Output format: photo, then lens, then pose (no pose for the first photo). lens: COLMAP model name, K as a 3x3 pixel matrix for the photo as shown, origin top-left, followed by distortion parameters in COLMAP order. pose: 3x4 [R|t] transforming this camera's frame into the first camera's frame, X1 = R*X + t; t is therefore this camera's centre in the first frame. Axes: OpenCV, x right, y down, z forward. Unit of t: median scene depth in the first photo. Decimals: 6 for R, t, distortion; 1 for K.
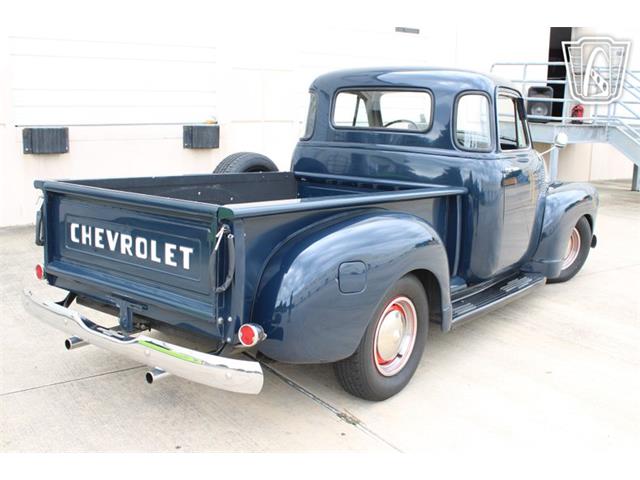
lens RADIAL K [[680.8, 0, 319.1], [0, 680.8, 223.9], [0, 0, 1]] dist [-0.060057, 0.008395]
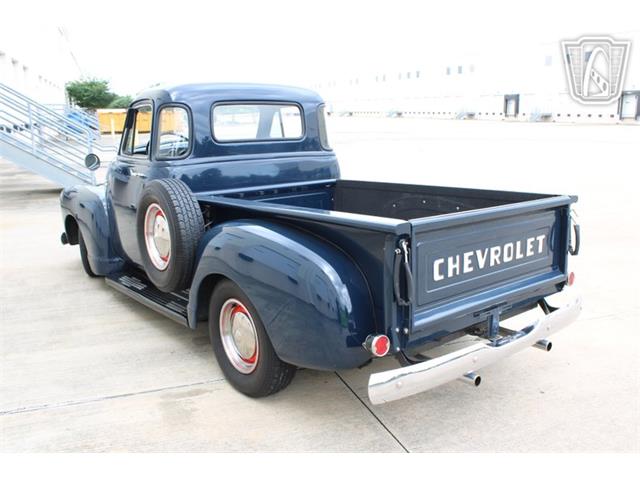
lens RADIAL K [[594.8, 0, 320.0], [0, 594.8, 240.0], [0, 0, 1]] dist [-0.116721, 0.007533]
pose [[0.224079, -0.218096, 0.949854, -1.135878], [0.174785, 0.967829, 0.180990, -0.193718], [-0.958769, 0.125464, 0.254990, 0.964406]]
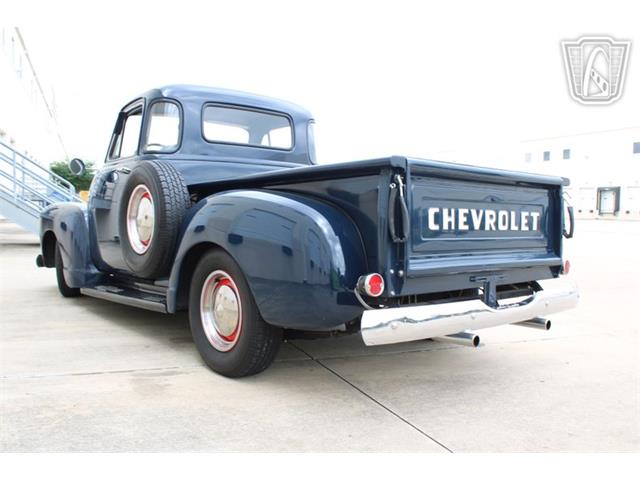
lens RADIAL K [[600.1, 0, 320.0], [0, 600.1, 240.0], [0, 0, 1]] dist [-0.112787, 0.011134]
pose [[0.196289, -0.057166, 0.978878, -1.143877], [0.146313, 0.988830, 0.028408, -0.002907], [-0.969569, 0.137646, 0.202461, 1.008475]]
